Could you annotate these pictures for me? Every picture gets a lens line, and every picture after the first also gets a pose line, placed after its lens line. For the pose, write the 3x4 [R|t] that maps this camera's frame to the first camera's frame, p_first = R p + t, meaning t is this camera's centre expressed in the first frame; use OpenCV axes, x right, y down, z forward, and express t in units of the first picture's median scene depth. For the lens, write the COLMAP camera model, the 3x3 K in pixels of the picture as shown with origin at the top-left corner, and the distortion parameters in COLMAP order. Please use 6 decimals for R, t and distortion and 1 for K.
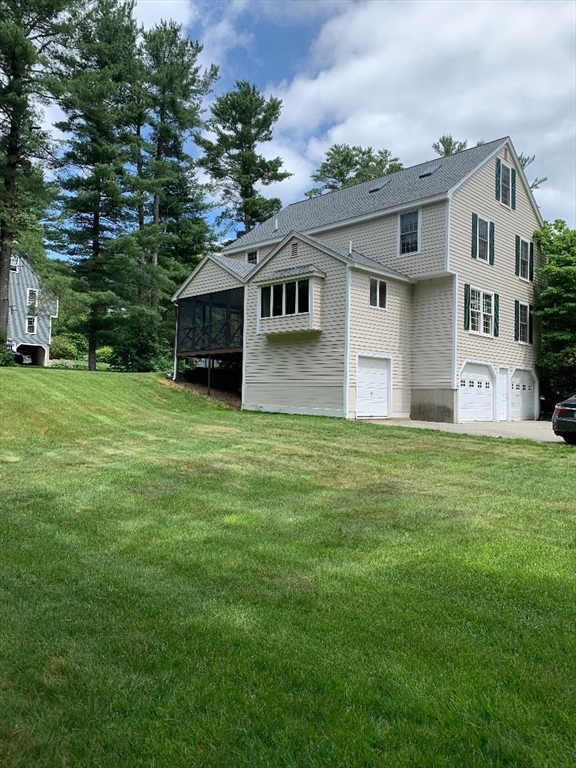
lens RADIAL K [[597.8, 0, 288.0], [0, 597.8, 384.0], [0, 0, 1]] dist [0.070453, -0.091729]
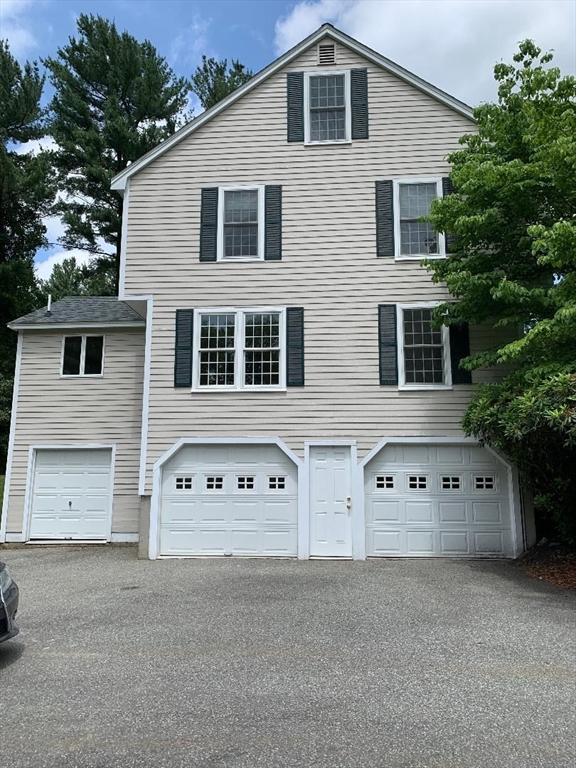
lens RADIAL K [[597.8, 0, 288.0], [0, 597.8, 384.0], [0, 0, 1]] dist [0.070453, -0.091729]
pose [[0.661989, -0.143695, -0.735610, 0.784125], [0.040997, 0.986923, -0.155893, -0.000670], [0.748391, 0.073042, 0.659223, 0.701927]]
